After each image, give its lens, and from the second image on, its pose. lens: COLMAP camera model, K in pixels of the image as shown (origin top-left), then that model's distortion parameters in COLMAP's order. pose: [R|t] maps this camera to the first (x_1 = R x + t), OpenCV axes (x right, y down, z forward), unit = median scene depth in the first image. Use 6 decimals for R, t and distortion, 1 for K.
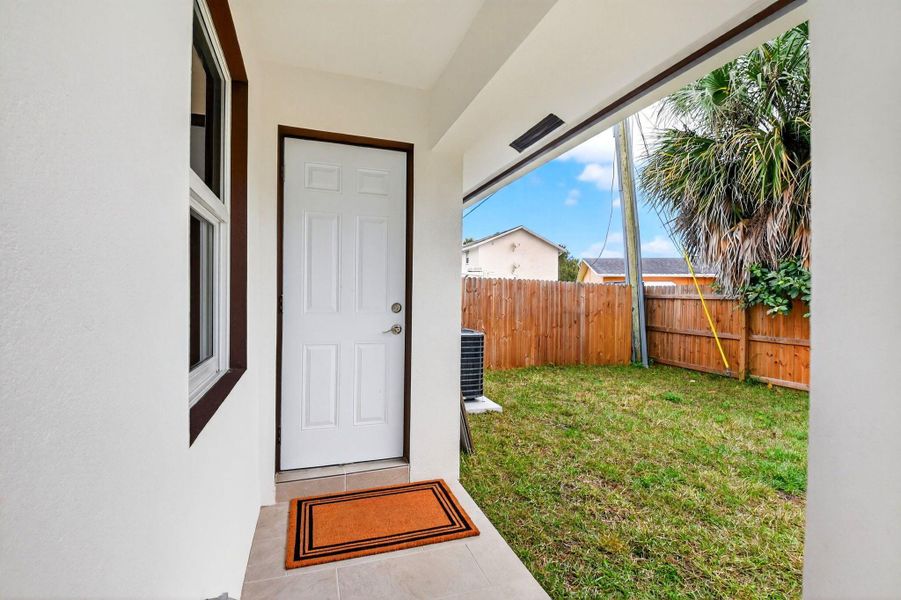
lens RADIAL K [[407.6, 0, 450.5], [0, 407.6, 300.0], [0, 0, 1]] dist [-0.028837, -0.000049]
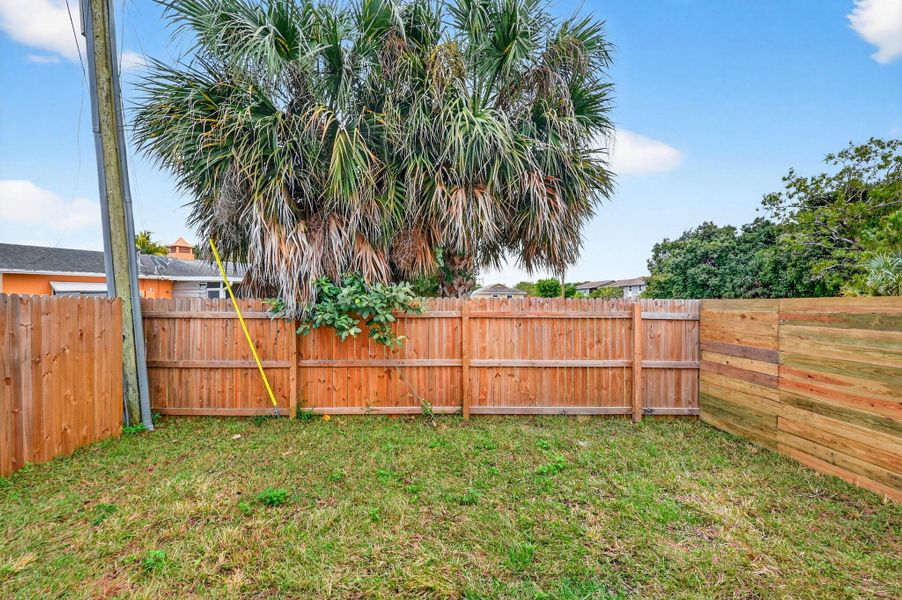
lens RADIAL K [[408.1, 0, 451.0], [0, 408.1, 300.0], [0, 0, 1]] dist [-0.028837, -0.000049]
pose [[0.279236, -0.010555, 0.960165, 0.022005], [0.004687, 0.999943, 0.009629, -0.038395], [-0.960211, 0.001812, 0.279269, 0.391372]]
